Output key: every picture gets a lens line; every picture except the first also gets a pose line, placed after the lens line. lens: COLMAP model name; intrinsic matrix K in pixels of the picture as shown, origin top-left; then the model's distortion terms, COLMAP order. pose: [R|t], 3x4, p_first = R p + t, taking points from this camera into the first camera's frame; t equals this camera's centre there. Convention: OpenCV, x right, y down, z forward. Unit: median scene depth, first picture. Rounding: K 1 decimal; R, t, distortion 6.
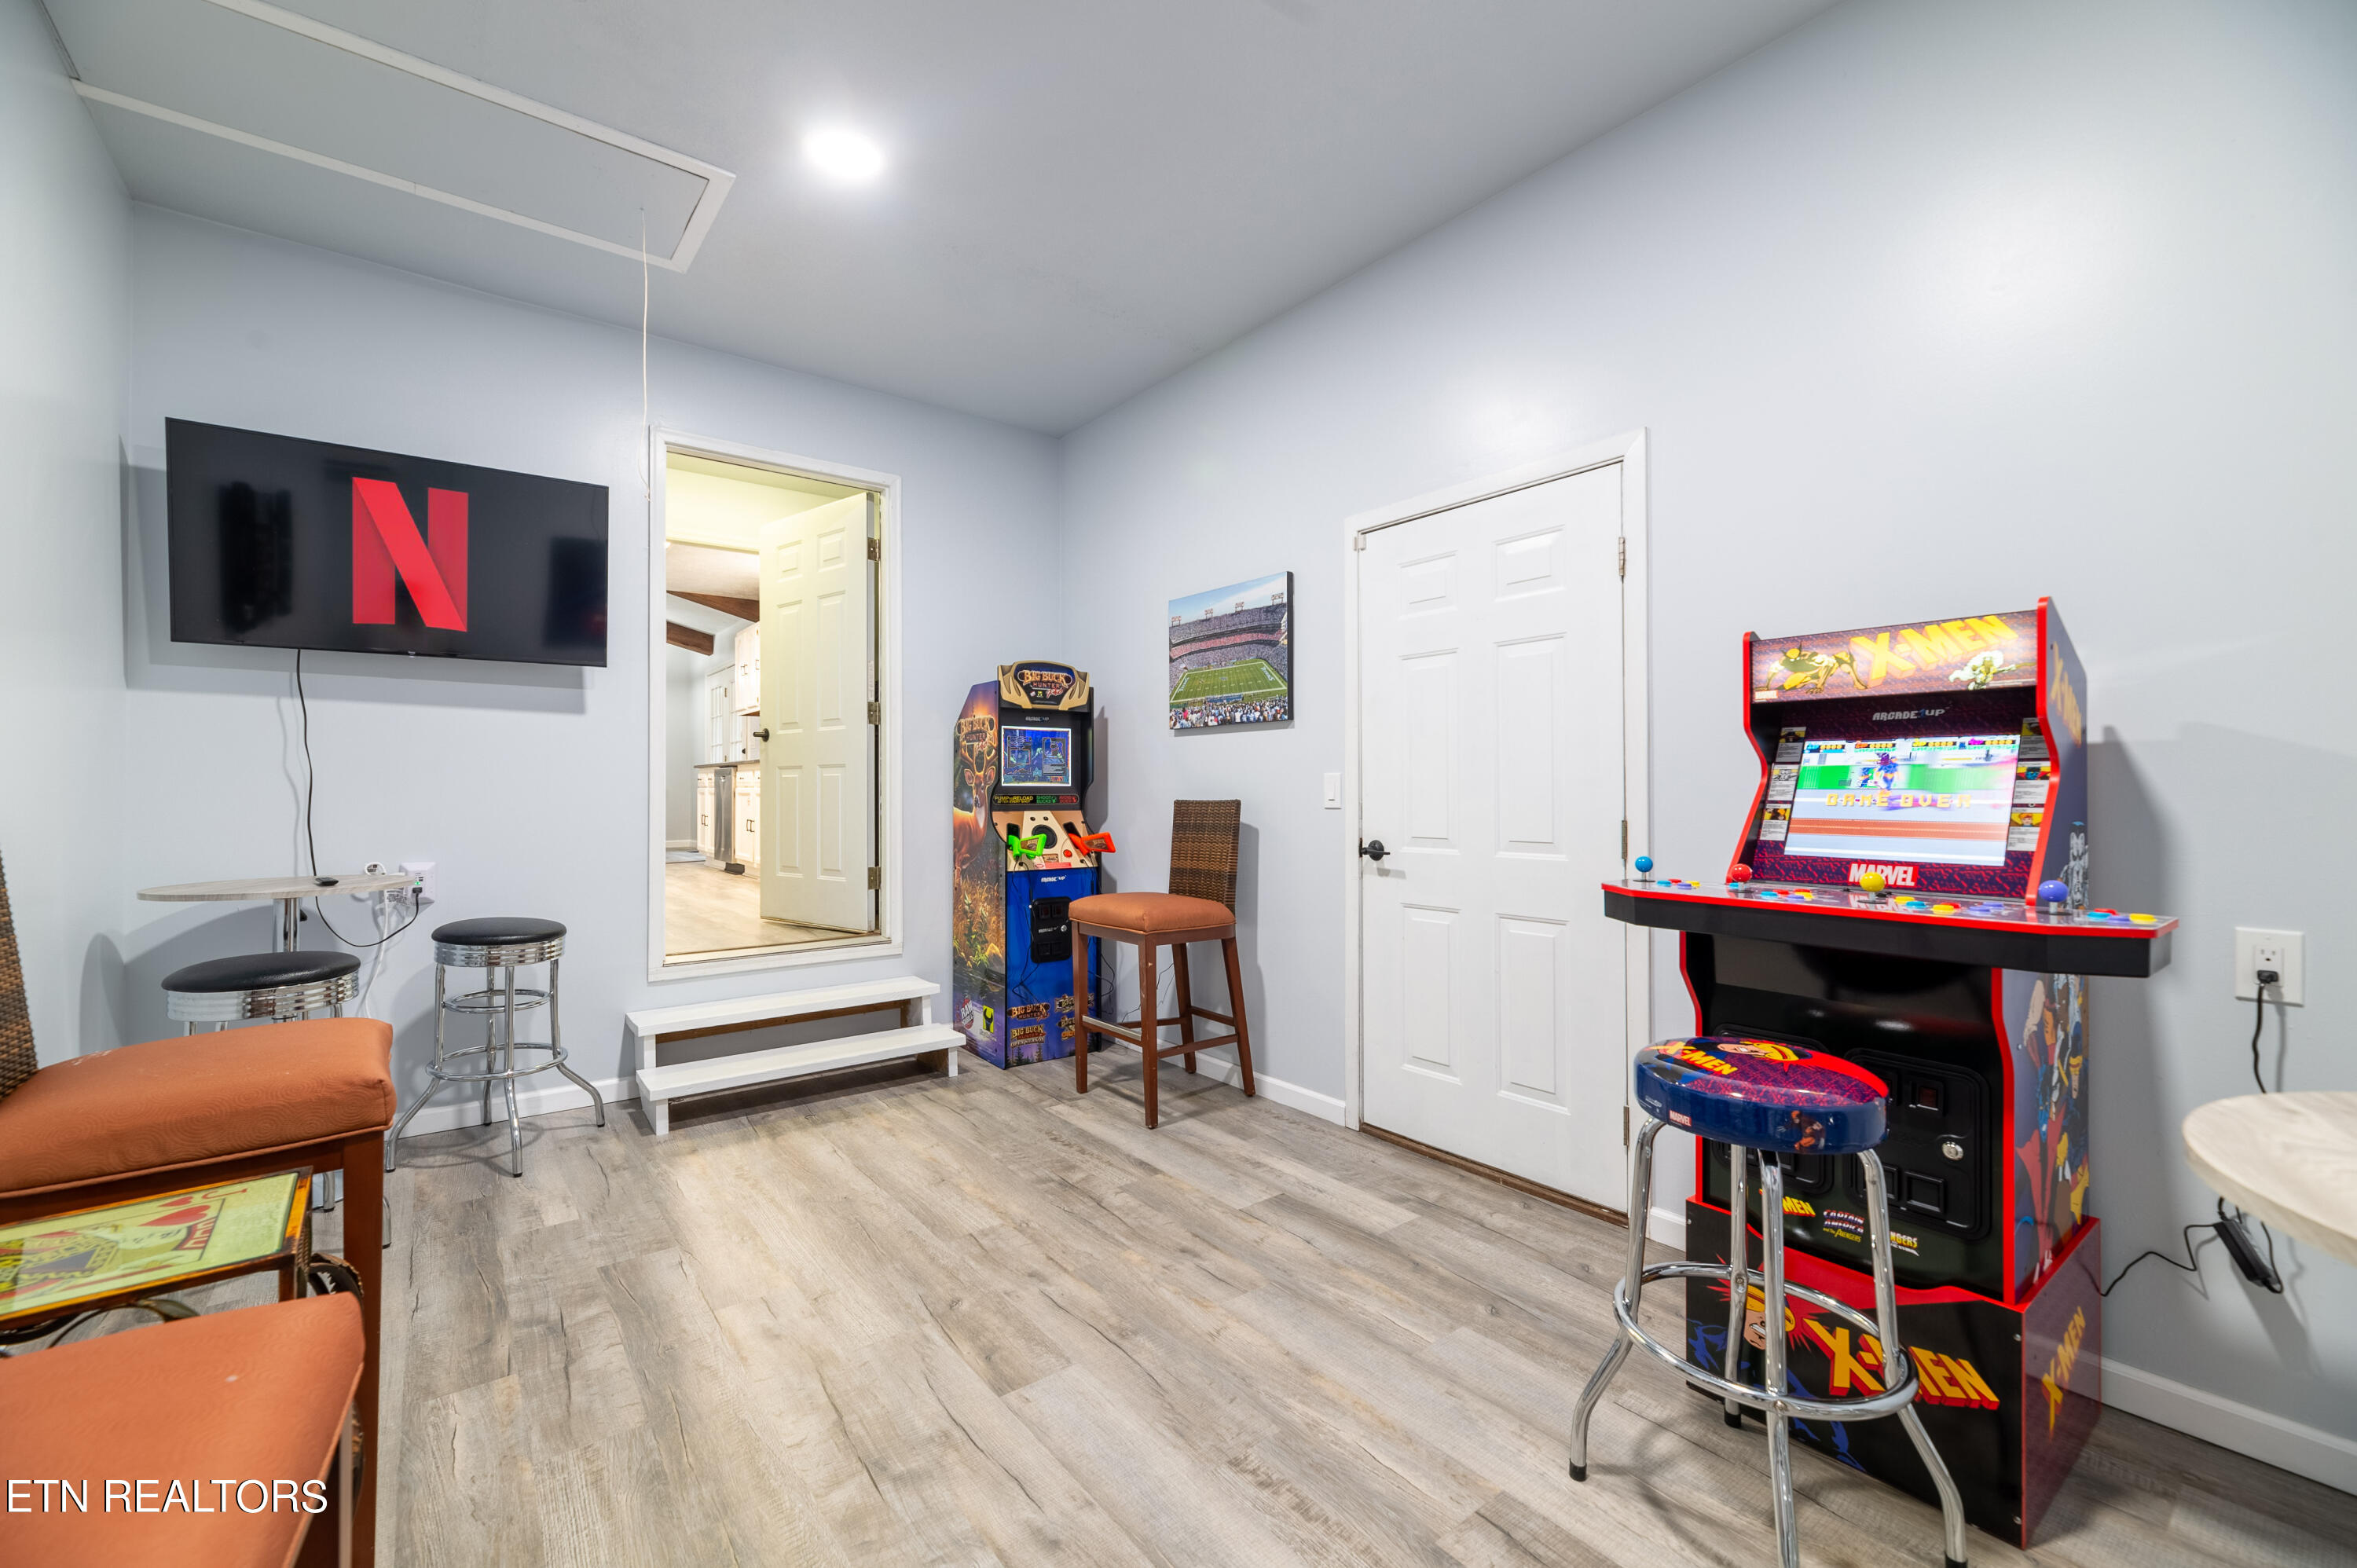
lens RADIAL K [[956.8, 0, 1170.8], [0, 956.8, 789.8], [0, 0, 1]] dist [-0.007285, 0.000328]
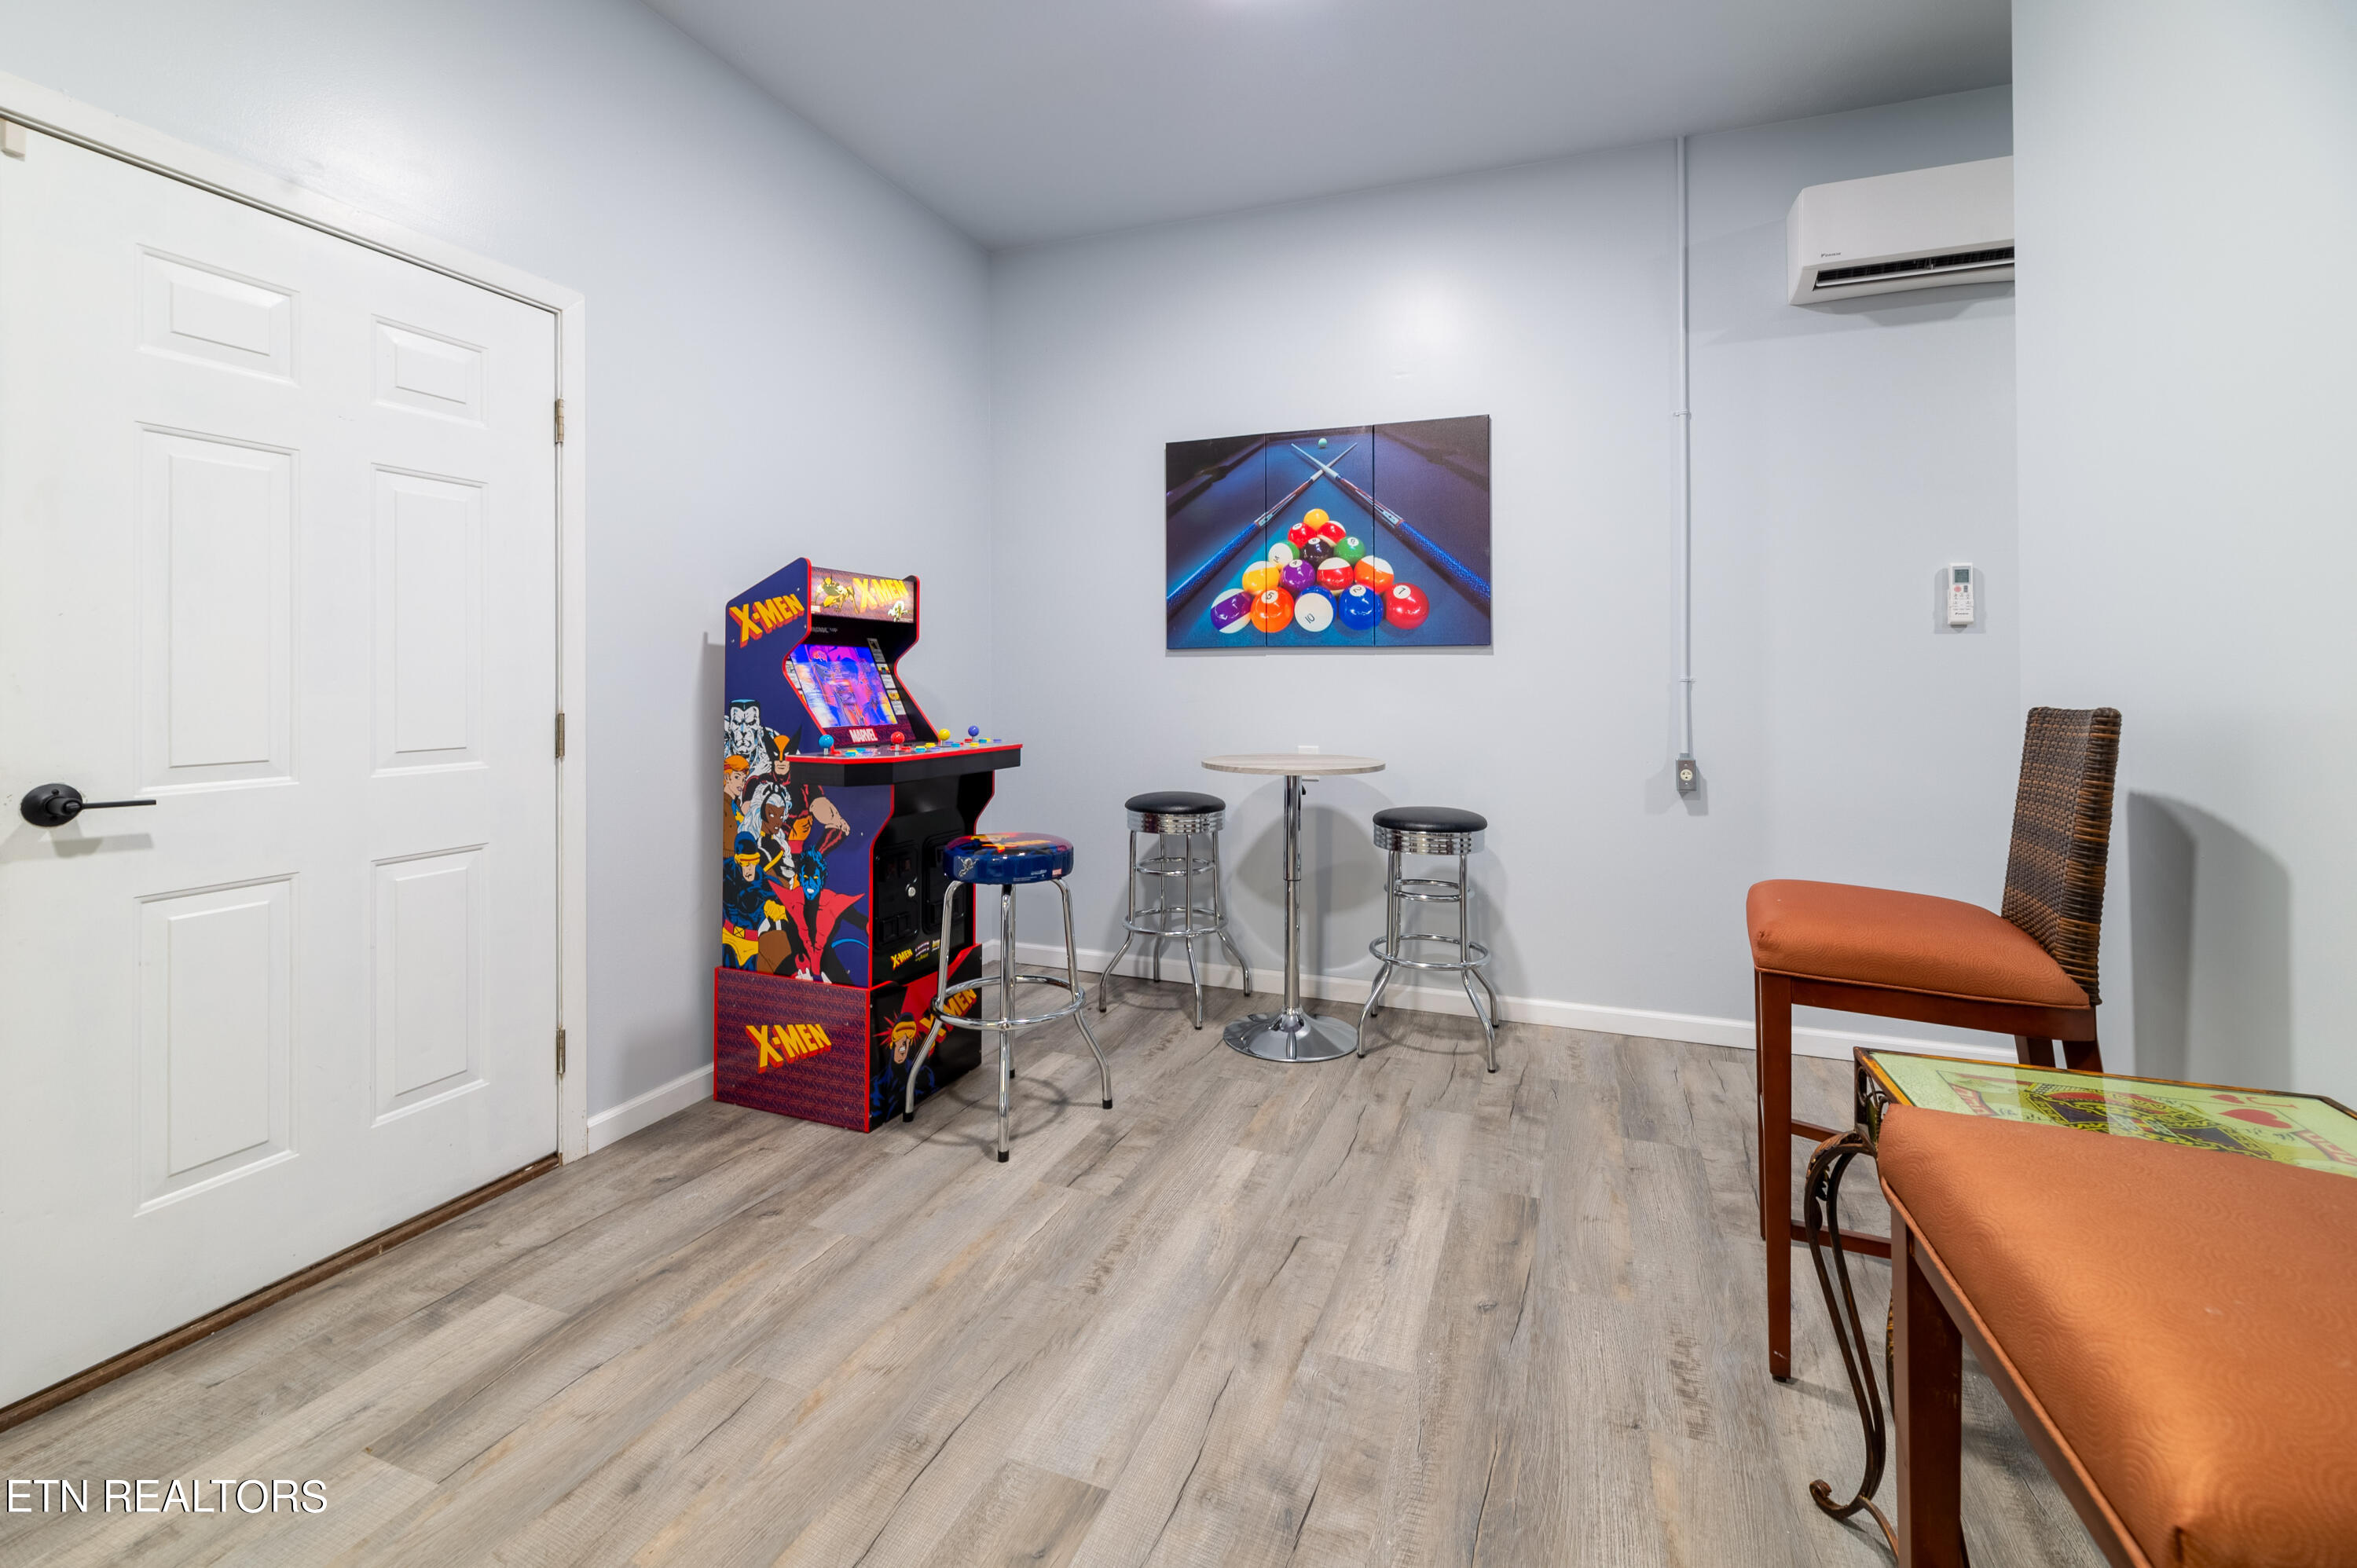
lens RADIAL K [[956.8, 0, 1216.5], [0, 956.8, 664.2], [0, 0, 1]] dist [-0.007285, 0.000328]
pose [[-0.523345, 0.013959, 0.852007, -0.768223], [-0.002028, 0.999843, -0.017626, 0.000091], [-0.852119, -0.010952, -0.523234, 1.173060]]
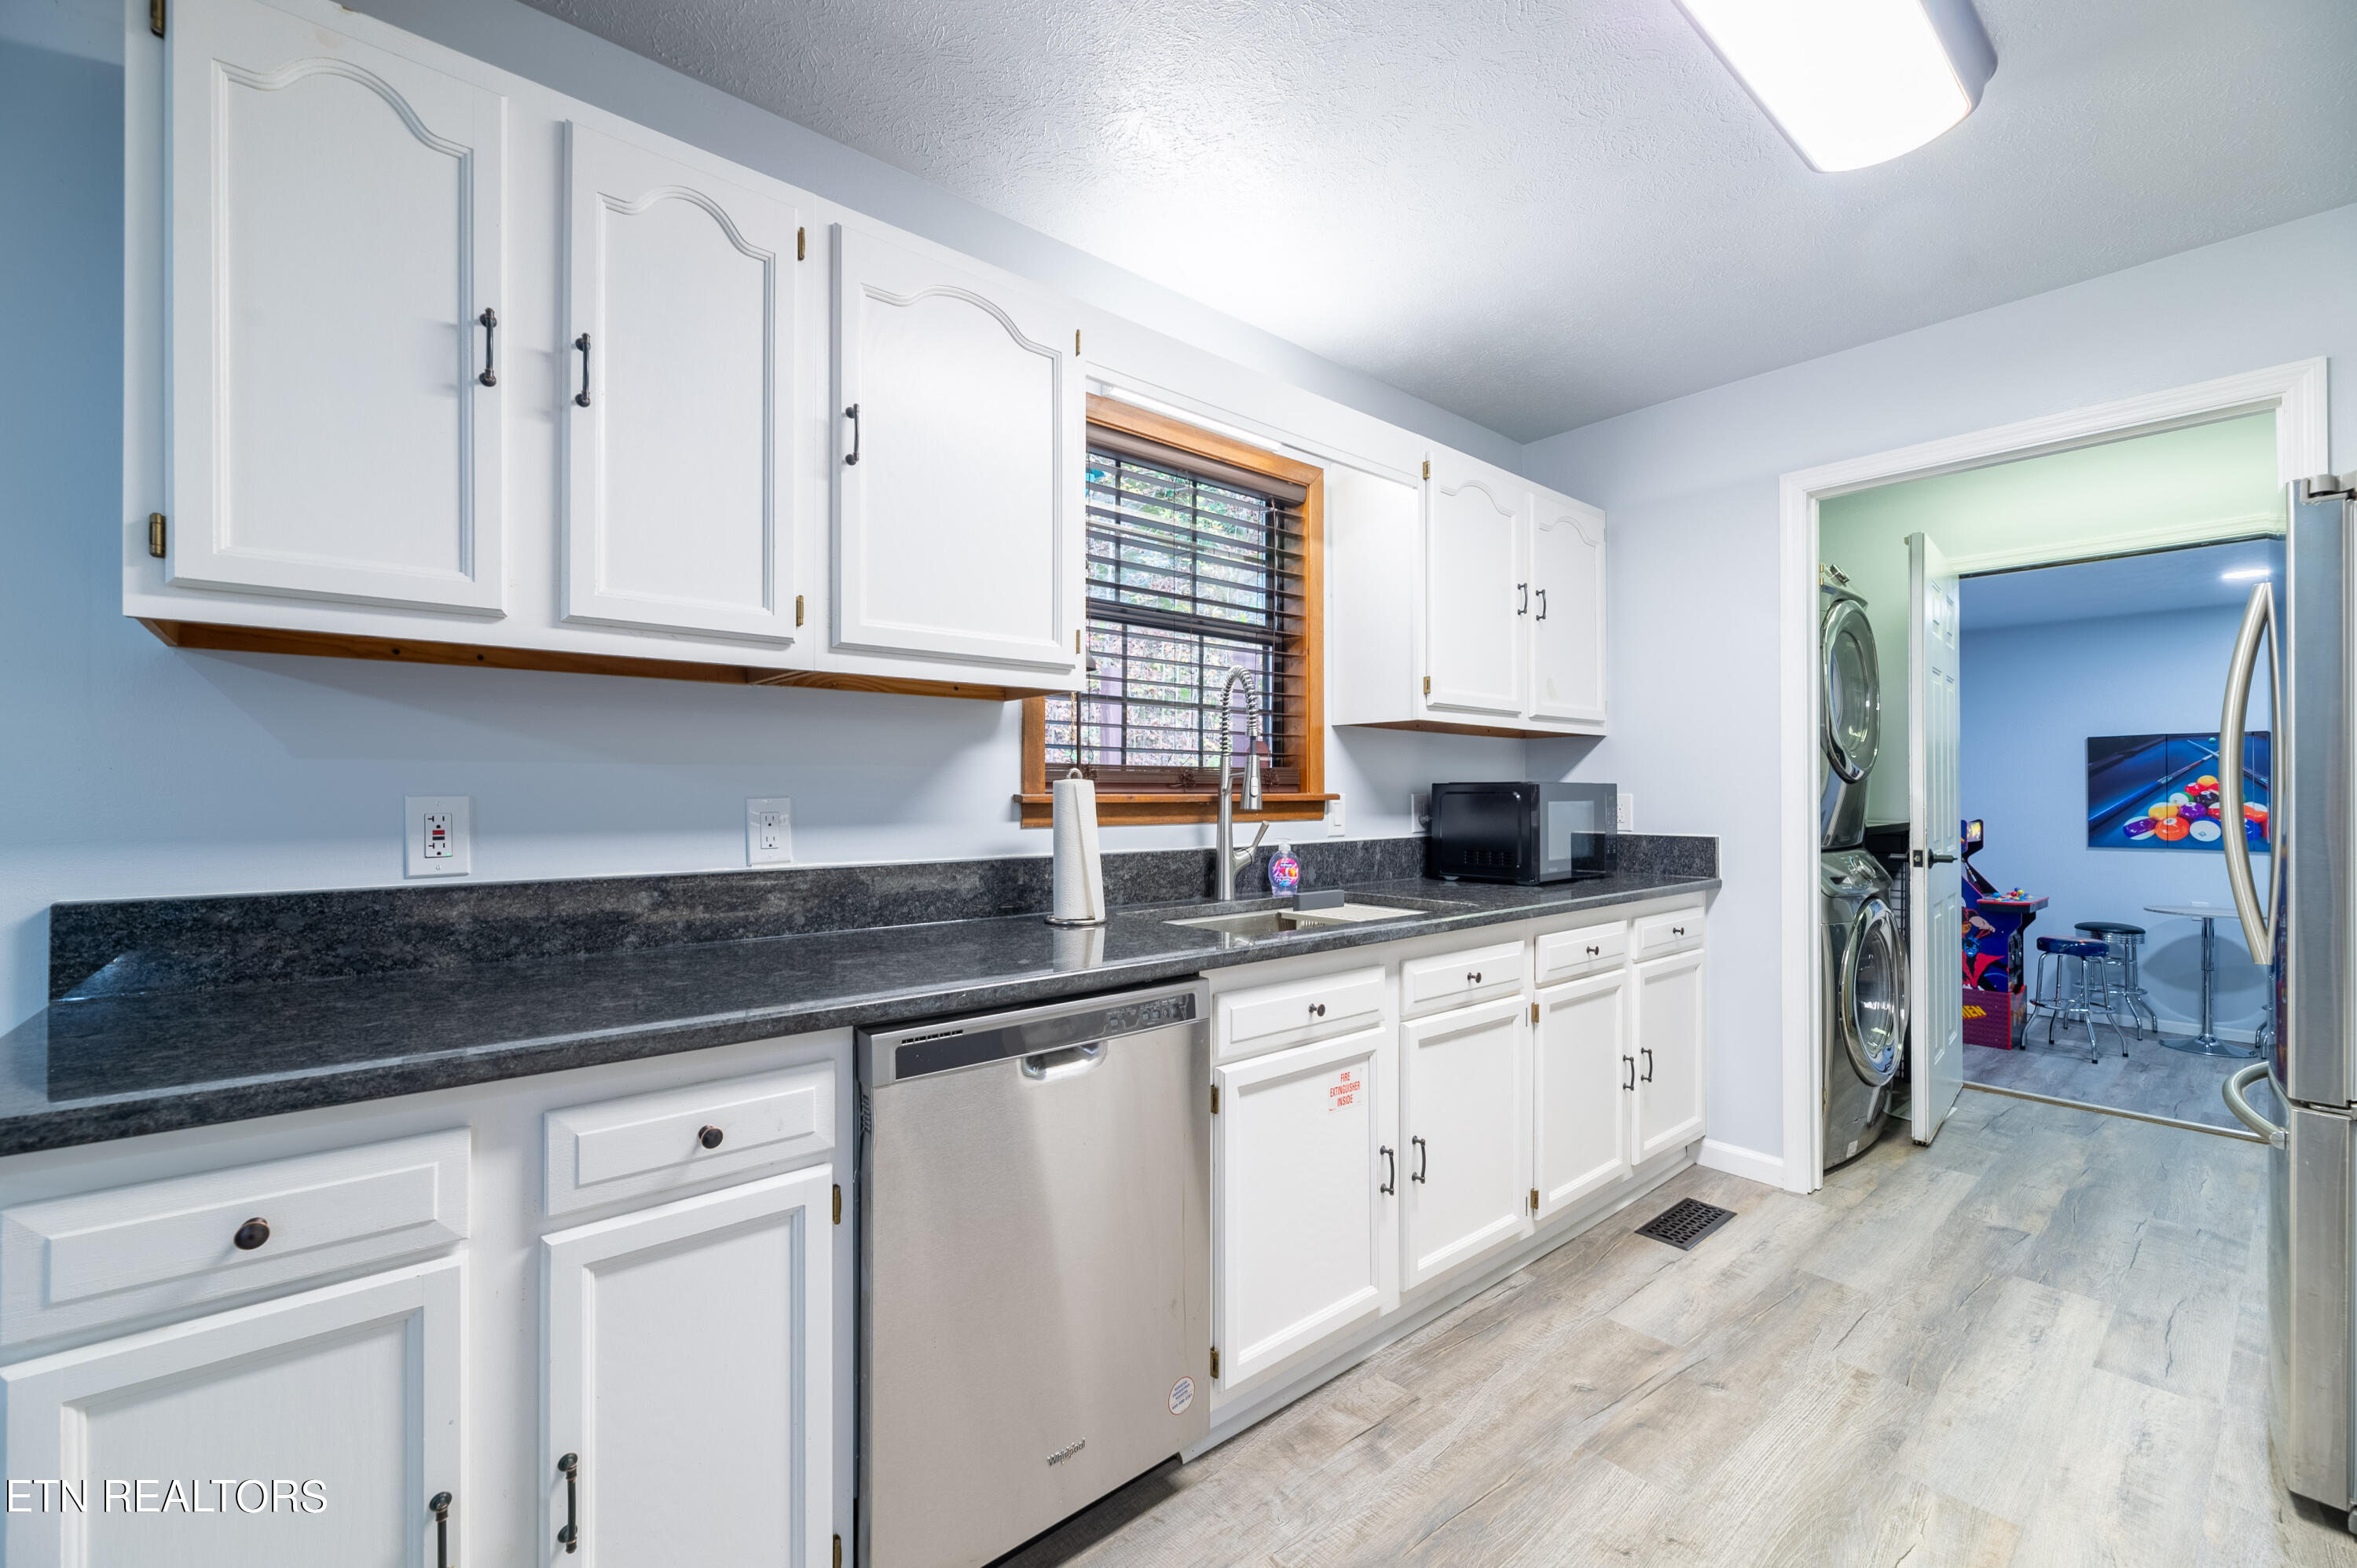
lens RADIAL K [[956.8, 0, 1162.3], [0, 956.8, 788.7], [0, 0, 1]] dist [-0.007285, 0.000328]
pose [[-0.026025, 0.009331, 0.999618, -2.511988], [0.003759, 0.999950, -0.009236, -0.252397], [-0.999654, 0.003517, -0.026059, 3.740747]]
